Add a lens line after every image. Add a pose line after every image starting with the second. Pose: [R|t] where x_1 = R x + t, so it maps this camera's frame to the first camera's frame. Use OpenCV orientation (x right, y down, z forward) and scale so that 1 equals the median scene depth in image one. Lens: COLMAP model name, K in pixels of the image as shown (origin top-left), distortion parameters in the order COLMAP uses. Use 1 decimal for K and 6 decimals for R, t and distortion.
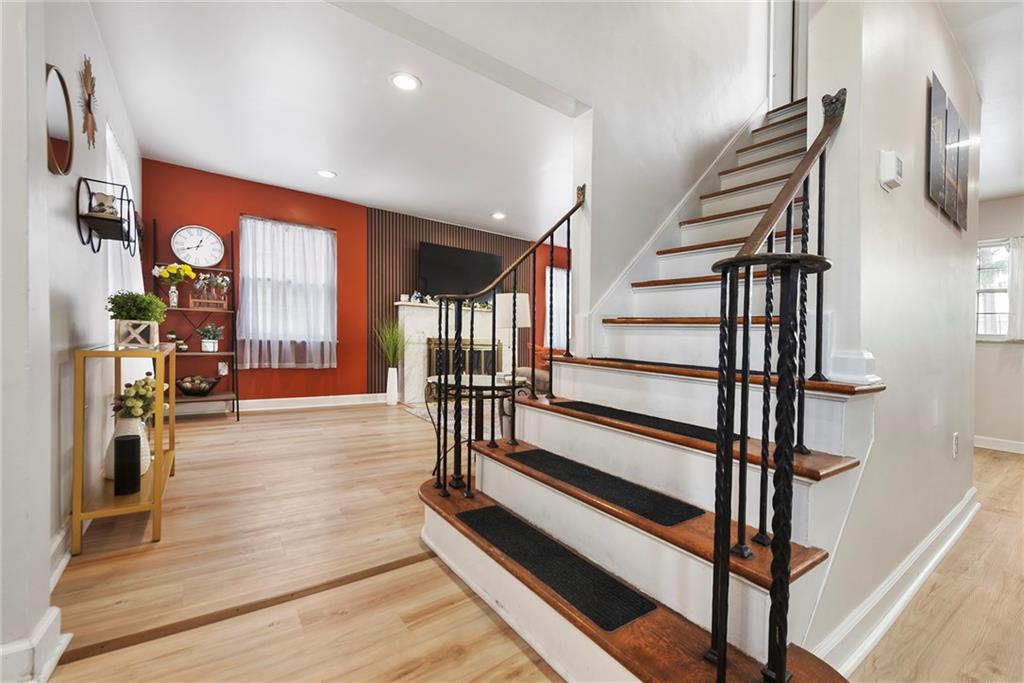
lens RADIAL K [[422.7, 0, 509.3], [0, 422.7, 351.8], [0, 0, 1]] dist [0.005523, -0.003080]
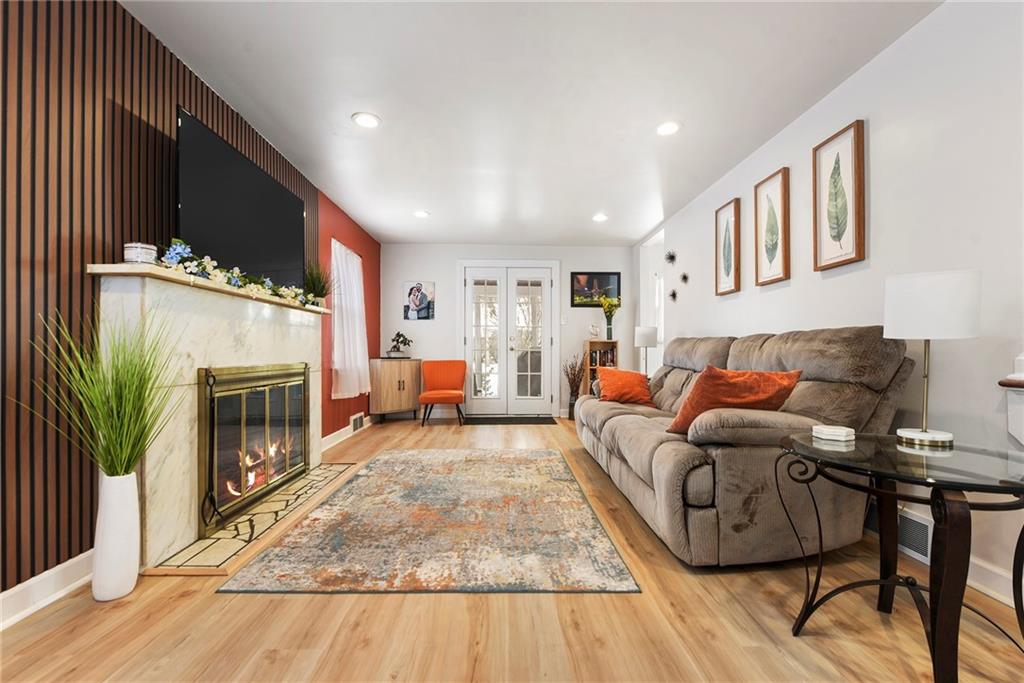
lens RADIAL K [[422.7, 0, 501.4], [0, 422.7, 352.3], [0, 0, 1]] dist [0.005523, -0.003080]
pose [[0.581691, -0.042727, 0.812287, -0.390976], [0.058696, 0.998221, 0.010475, -0.041597], [-0.811289, 0.041585, 0.583164, 0.638112]]
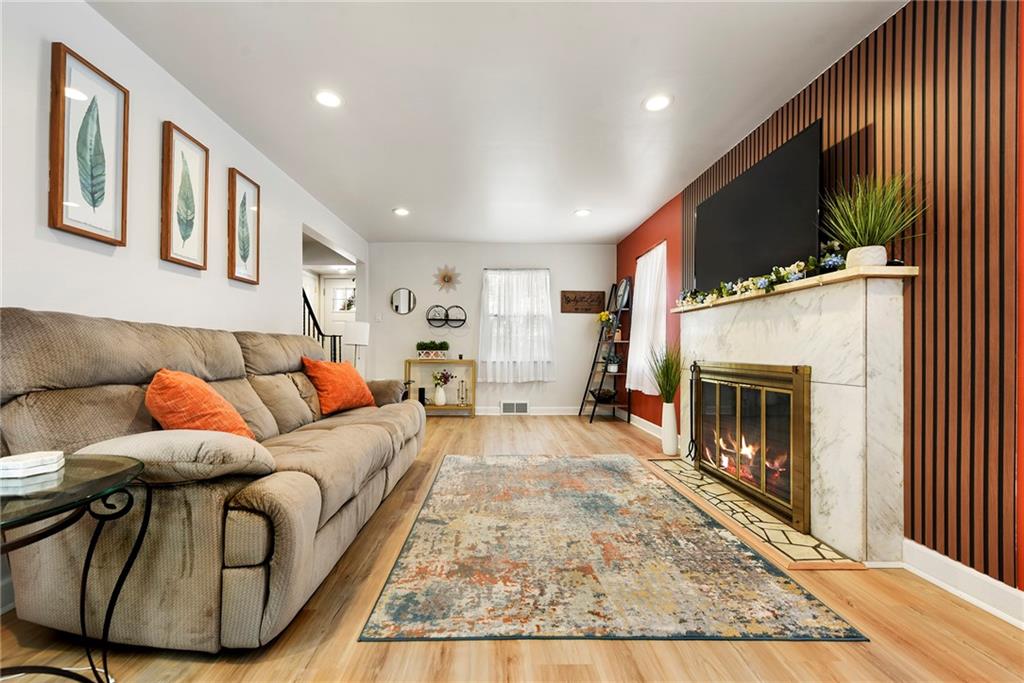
lens RADIAL K [[422.7, 0, 511.3], [0, 422.7, 362.7], [0, 0, 1]] dist [0.005523, -0.003080]
pose [[-0.547937, -0.016481, -0.836357, 0.532094], [-0.057135, 0.998208, 0.017761, -0.031359], [0.834566, 0.057518, -0.547897, 1.273108]]
